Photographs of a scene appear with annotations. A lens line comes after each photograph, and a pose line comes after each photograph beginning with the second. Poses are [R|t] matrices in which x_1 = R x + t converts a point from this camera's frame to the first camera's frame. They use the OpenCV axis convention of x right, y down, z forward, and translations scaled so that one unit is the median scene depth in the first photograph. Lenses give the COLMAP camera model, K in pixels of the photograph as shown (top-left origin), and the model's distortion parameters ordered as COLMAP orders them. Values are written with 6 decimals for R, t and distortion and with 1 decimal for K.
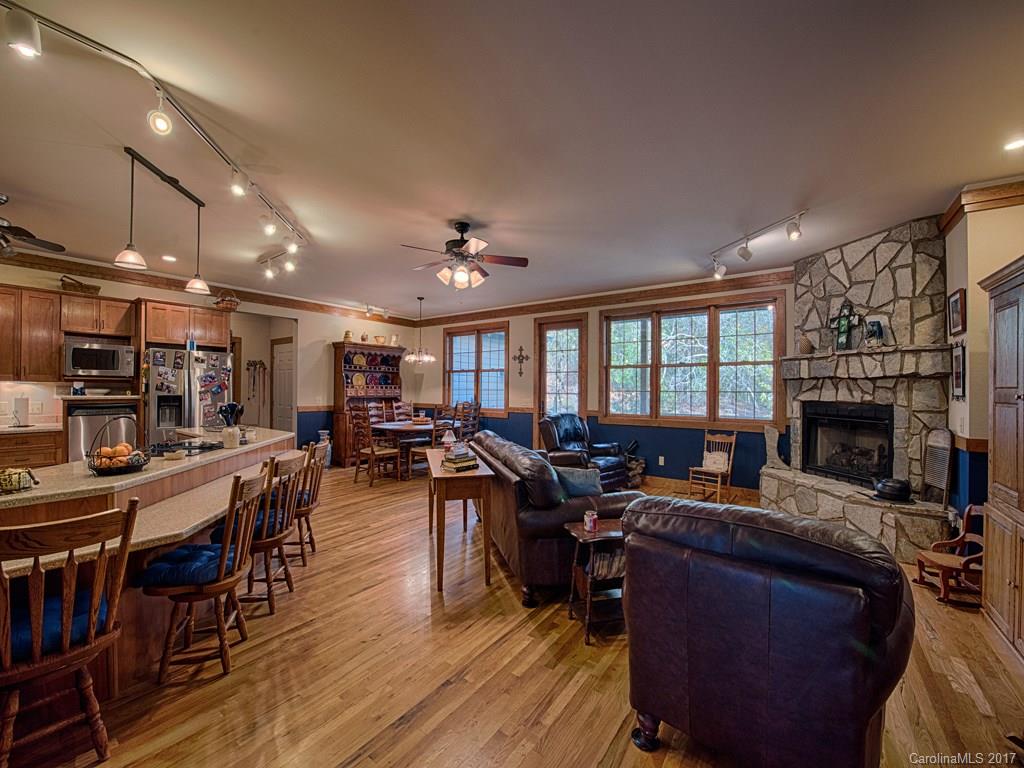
lens RADIAL K [[406.9, 0, 511.1], [0, 406.9, 388.3], [0, 0, 1]] dist [-0.014765, -0.001850]
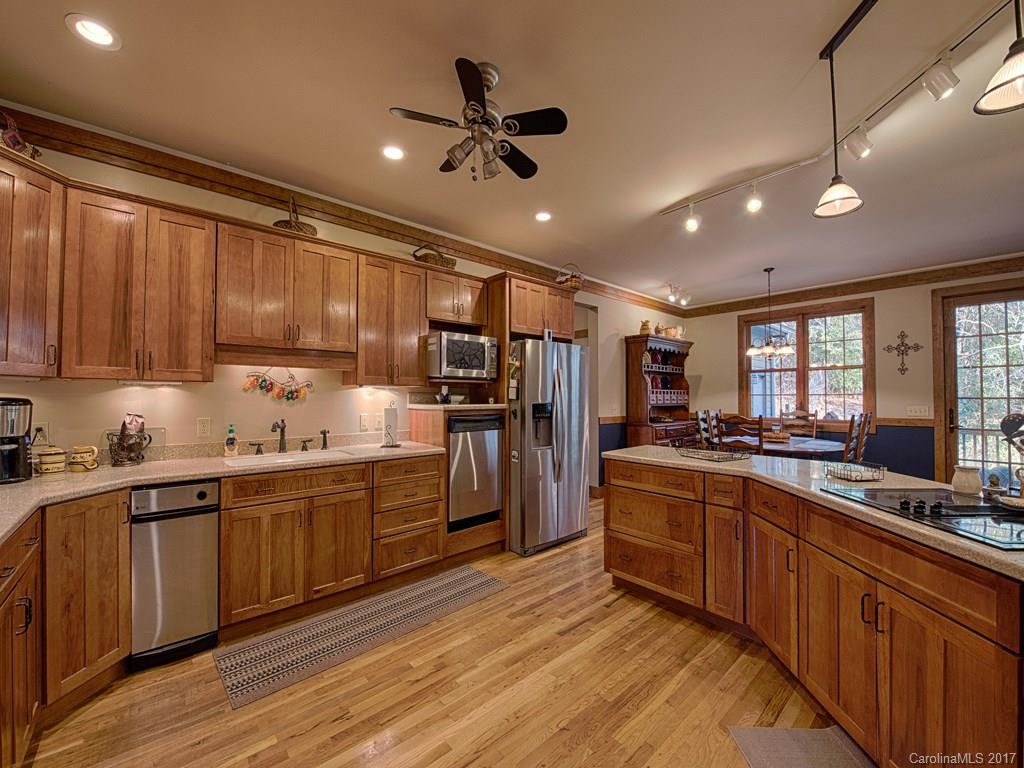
lens RADIAL K [[406.9, 0, 503.3], [0, 406.9, 389.2], [0, 0, 1]] dist [-0.014765, -0.001850]
pose [[0.975032, -0.013670, -0.221645, -0.781373], [0.009448, 0.999753, -0.020099, 0.005856], [0.221865, 0.017503, 0.974920, 0.274099]]
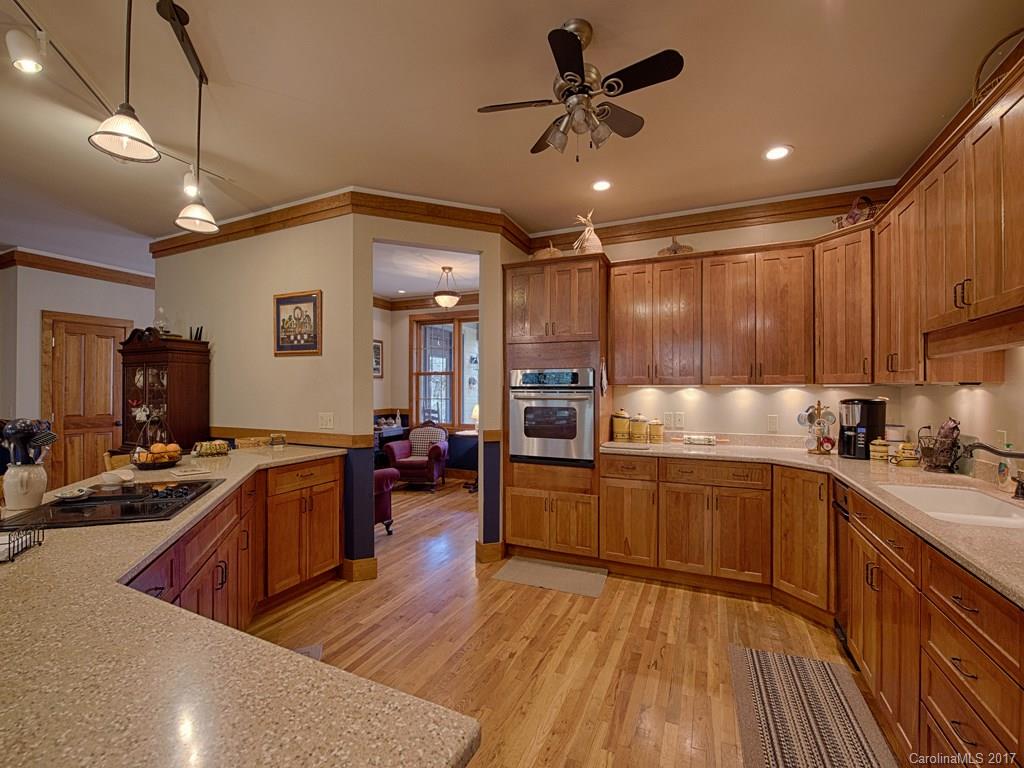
lens RADIAL K [[473.8, 0, 474.3], [0, 473.8, 387.9], [0, 0, 1]] dist [-0.023572, -0.000110]
pose [[-0.985735, -0.013584, -0.167759, -0.713788], [-0.011814, 0.999864, -0.011542, -0.000337], [0.167892, -0.009395, -0.985761, 1.096308]]
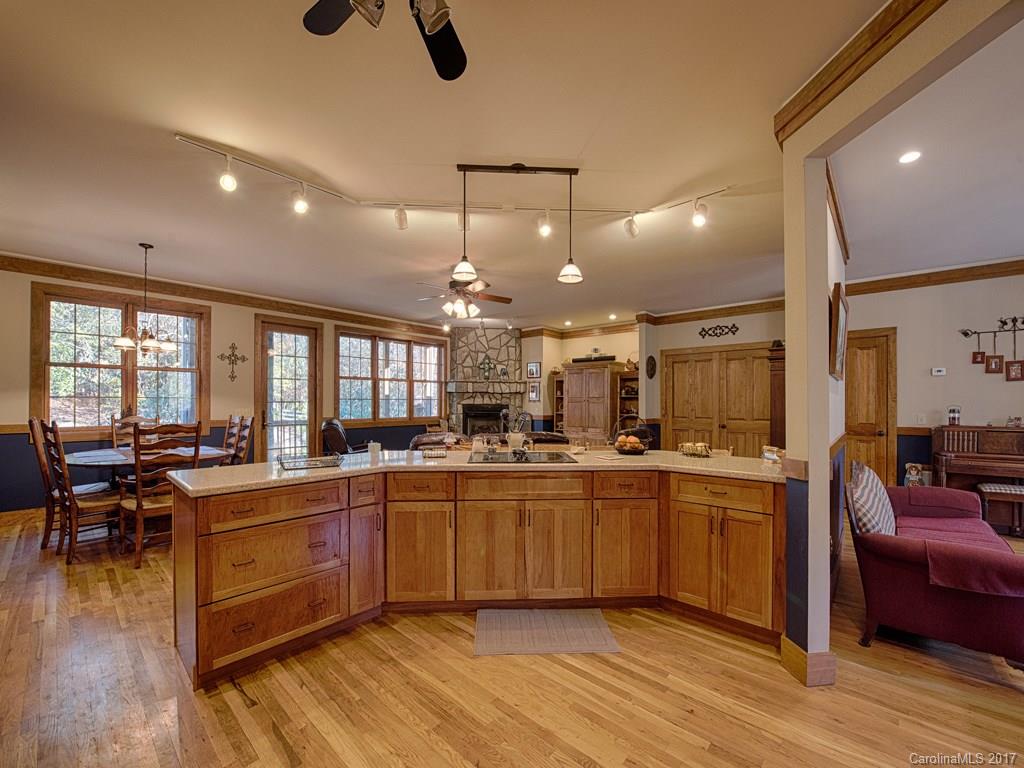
lens RADIAL K [[406.9, 0, 519.3], [0, 406.9, 401.4], [0, 0, 1]] dist [-0.014765, -0.001850]
pose [[0.092098, -0.006116, 0.995731, -1.126536], [-0.004703, 0.999967, 0.006577, 0.004481], [-0.995739, -0.005289, 0.092066, 0.574615]]
